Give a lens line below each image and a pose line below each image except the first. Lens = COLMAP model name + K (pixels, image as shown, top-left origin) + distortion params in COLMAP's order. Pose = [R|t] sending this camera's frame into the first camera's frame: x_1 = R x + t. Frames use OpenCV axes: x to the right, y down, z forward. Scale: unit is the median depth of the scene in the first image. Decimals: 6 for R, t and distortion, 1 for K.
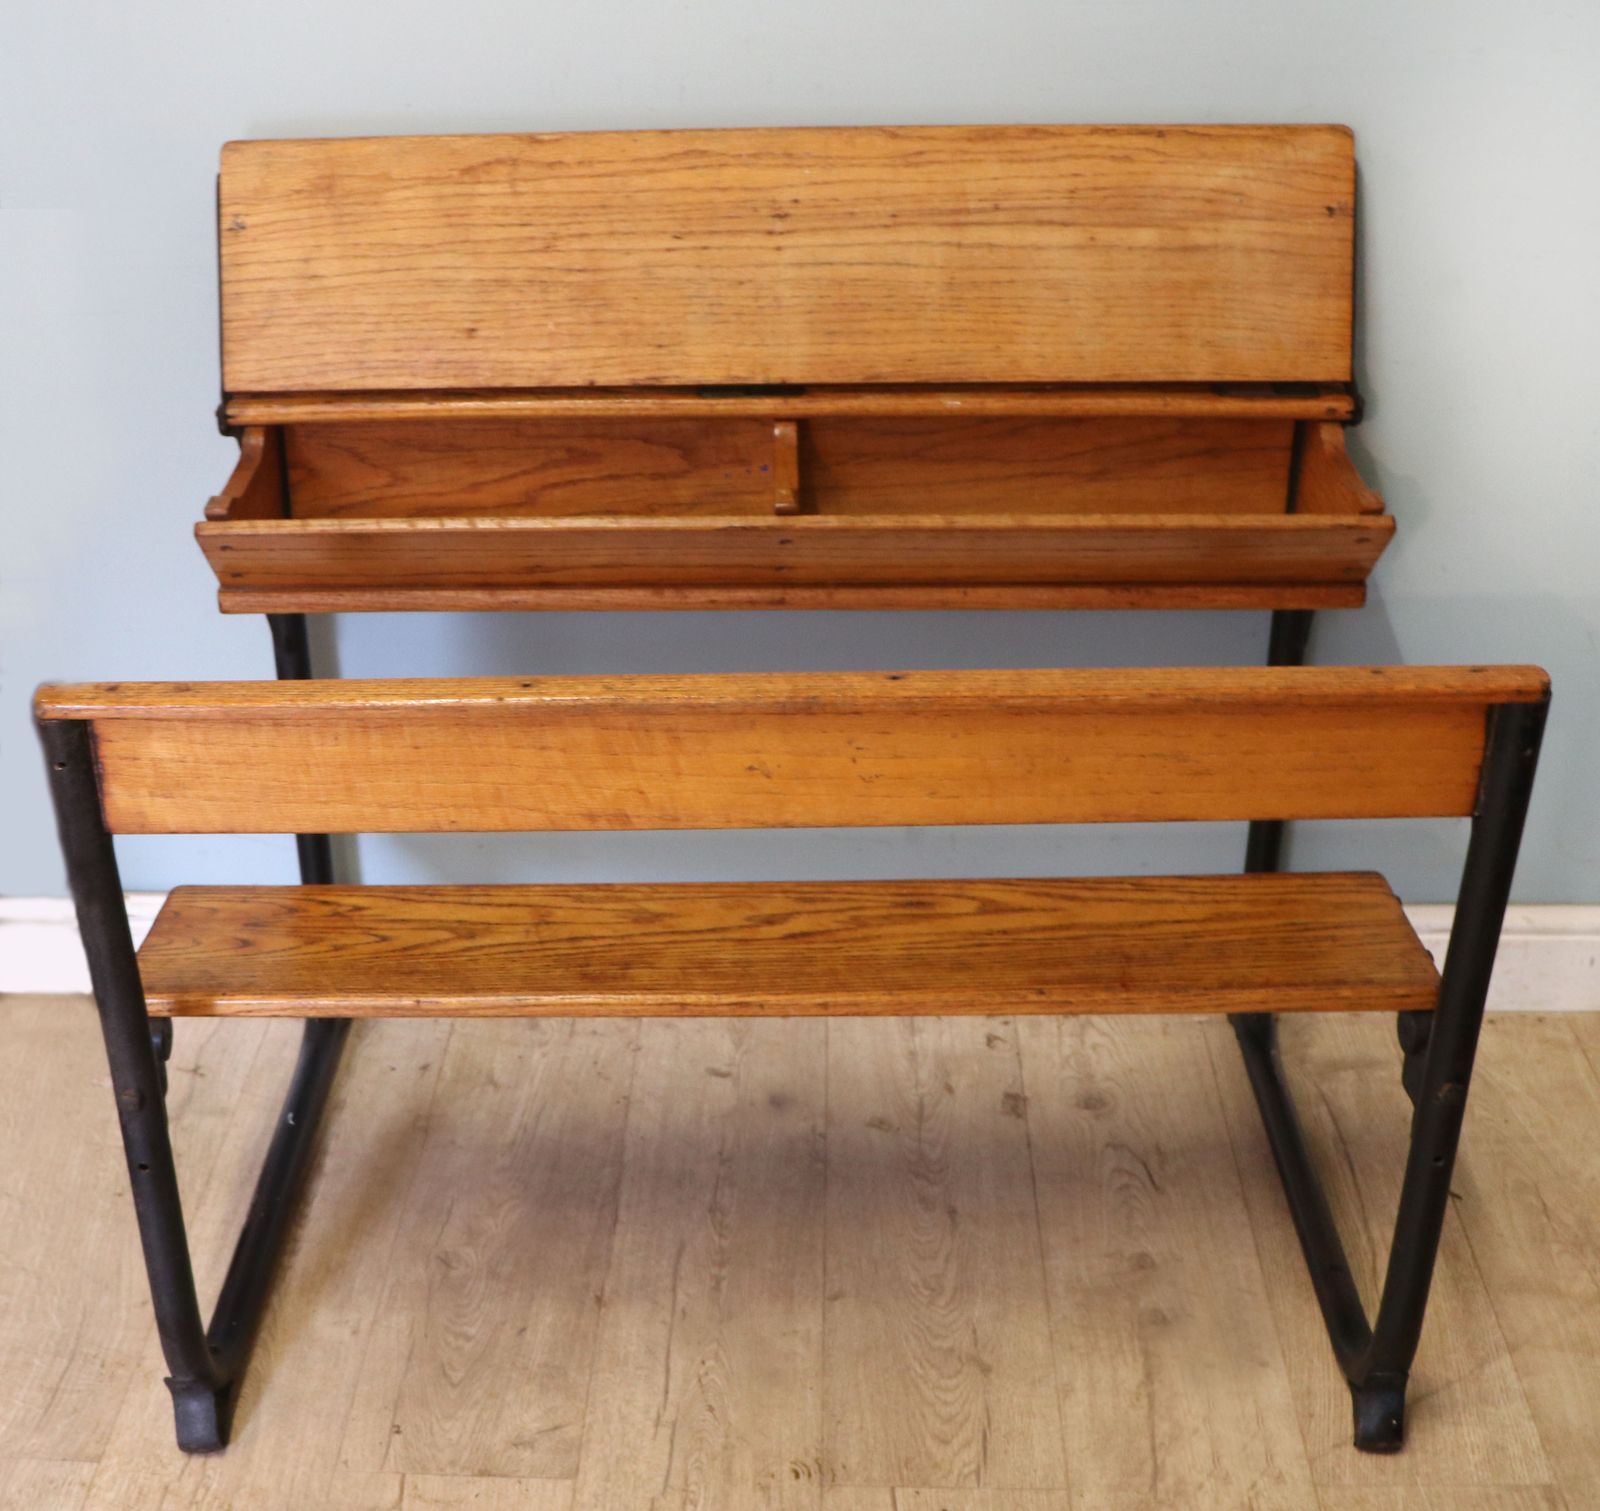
lens RADIAL K [[2279.2, 0, 704.1], [0, 2279.2, 731.9], [0, 0, 1]] dist [-0.190787, 0.159132]
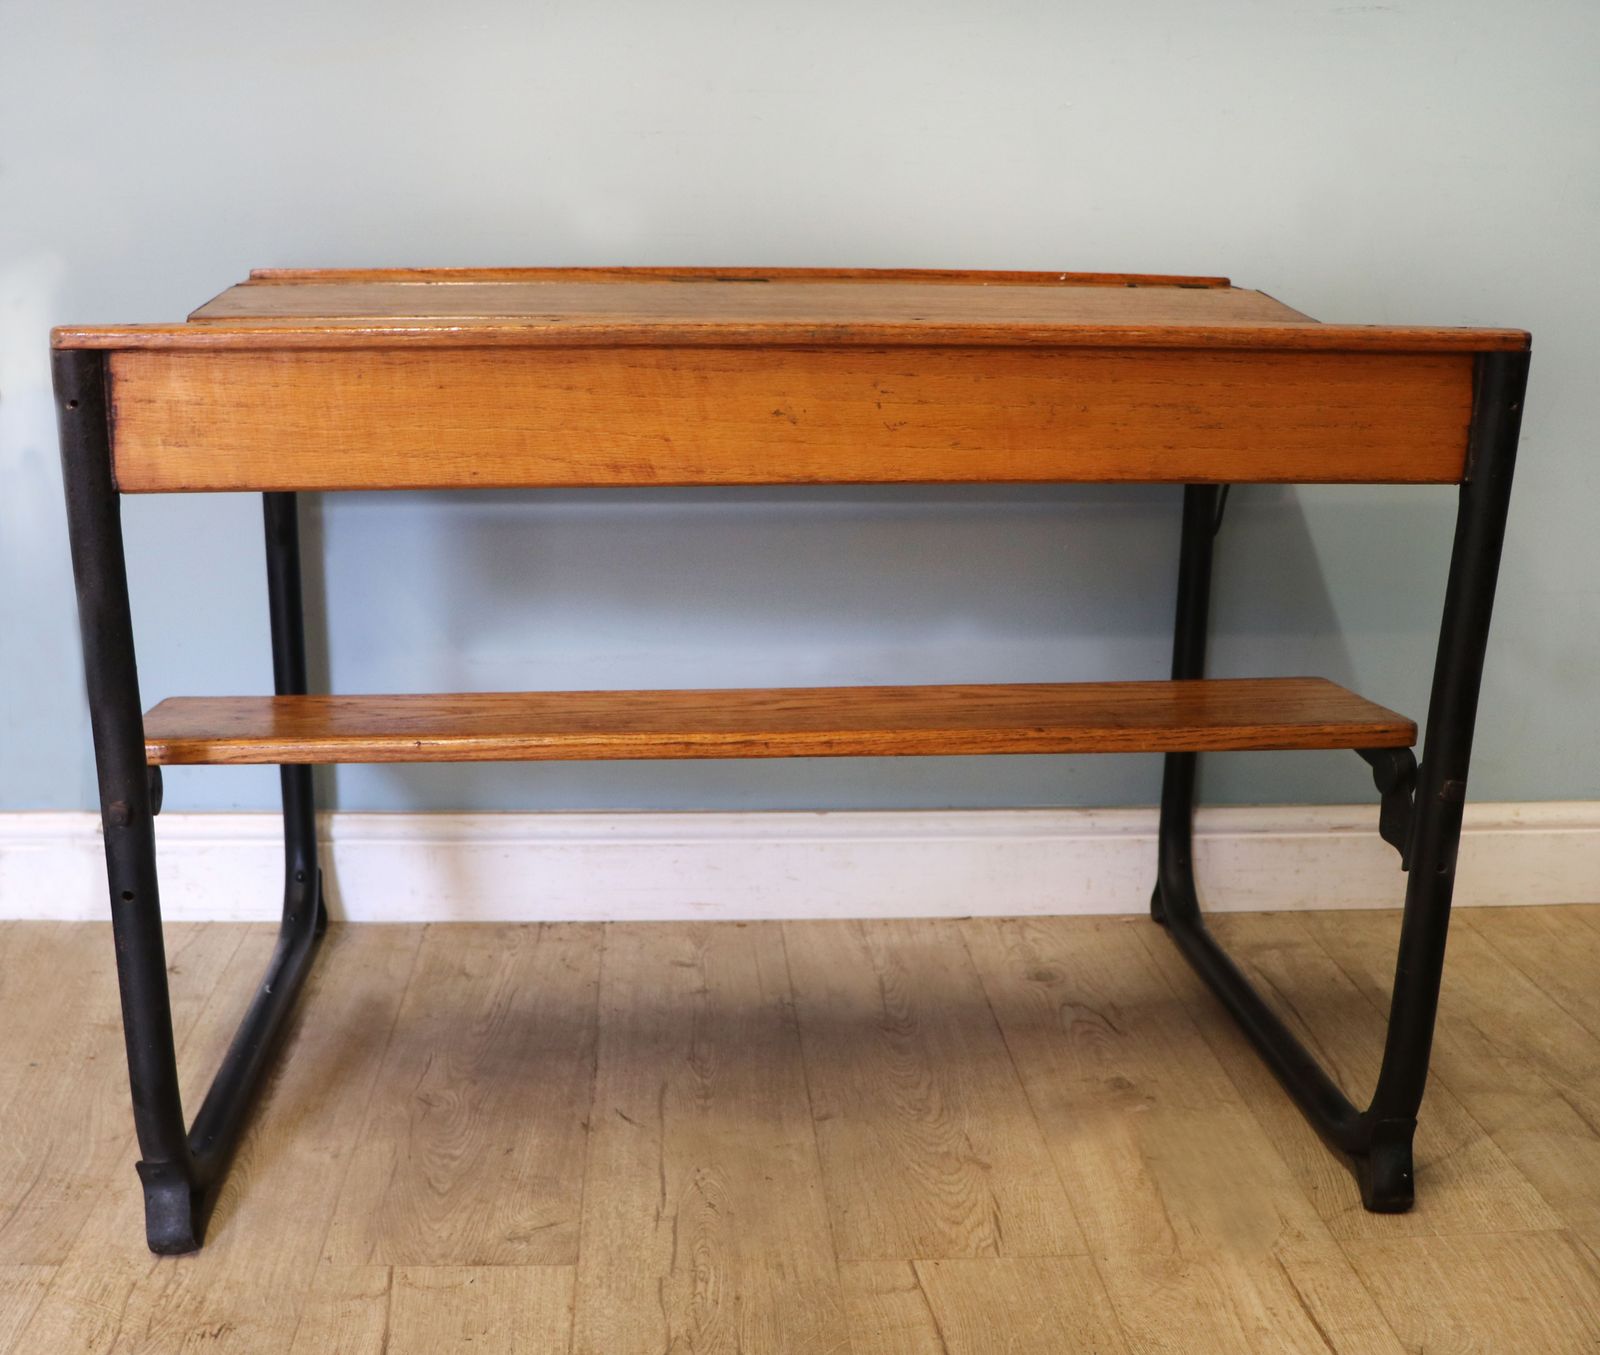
lens RADIAL K [[1820.9, 0, 746.2], [0, 1820.9, 680.3], [0, 0, 1]] dist [-0.186719, 0.146421]
pose [[0.995057, -0.000134, 0.099310, -0.055118], [0.020384, 0.978982, -0.202924, 0.223463], [-0.097195, 0.203945, 0.974145, 0.189733]]
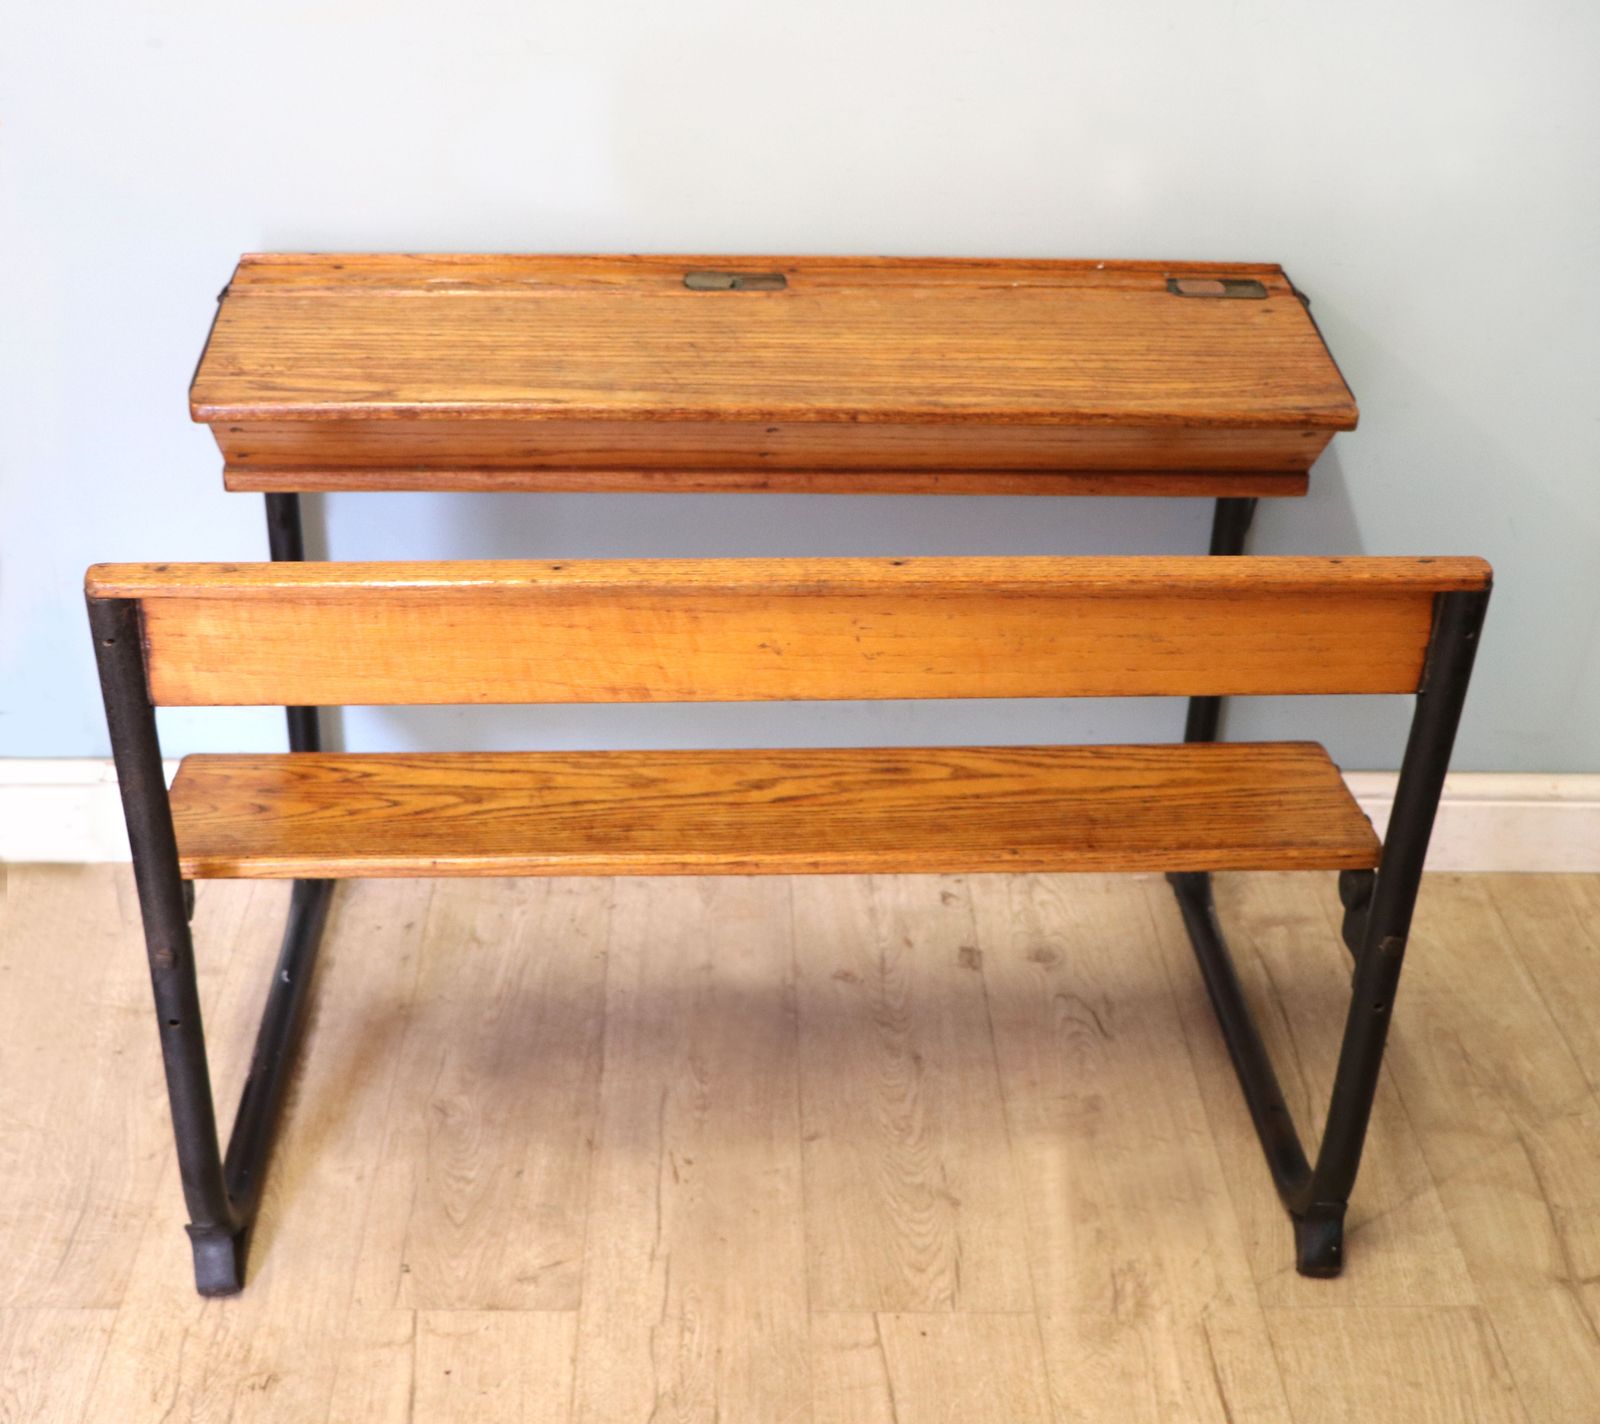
lens RADIAL K [[2273.3, 0, 793.3], [0, 2273.3, 704.3], [0, 0, 1]] dist [-0.115661, 0.191293]
pose [[0.996049, 0.001824, 0.088788, -0.046631], [-0.006112, 0.998826, 0.048050, -0.006358], [-0.088596, -0.048403, 0.994891, -0.059604]]
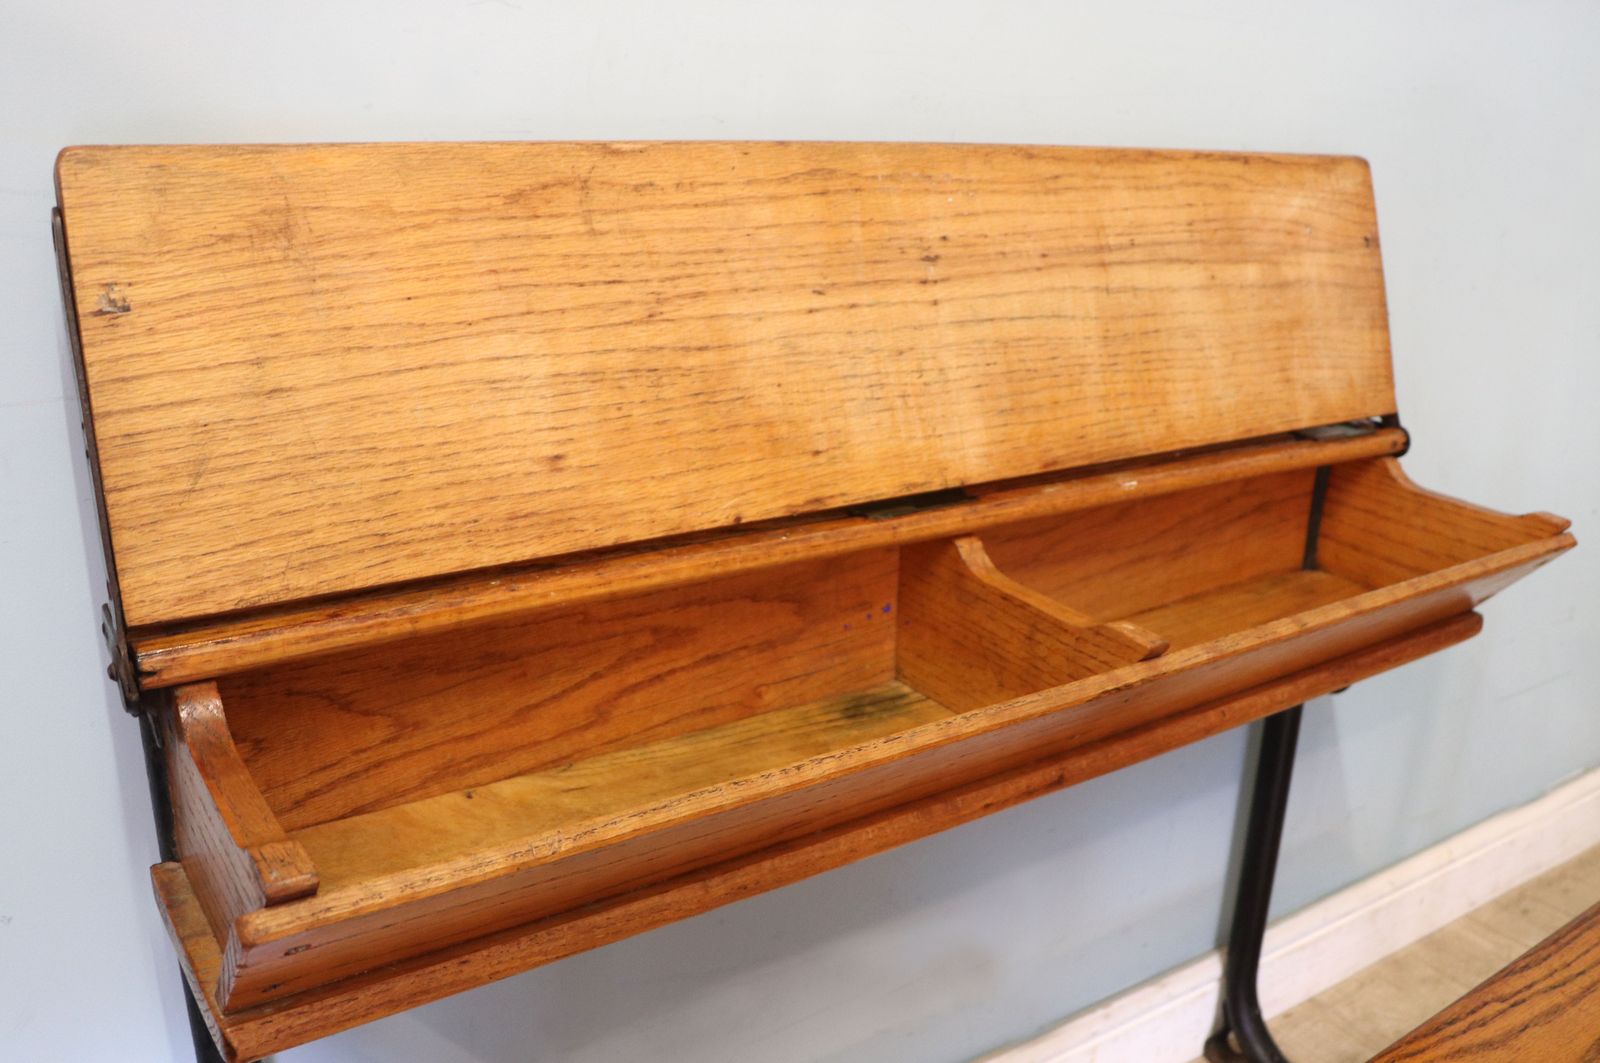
lens RADIAL K [[1374.7, 0, 835.3], [0, 1374.7, 547.4], [0, 0, 1]] dist [-0.192349, 0.152764]
pose [[0.801337, -0.142192, 0.581068, -0.260950], [0.221705, 0.972760, -0.067707, -0.115574], [-0.555613, 0.183082, 0.811033, 0.680870]]
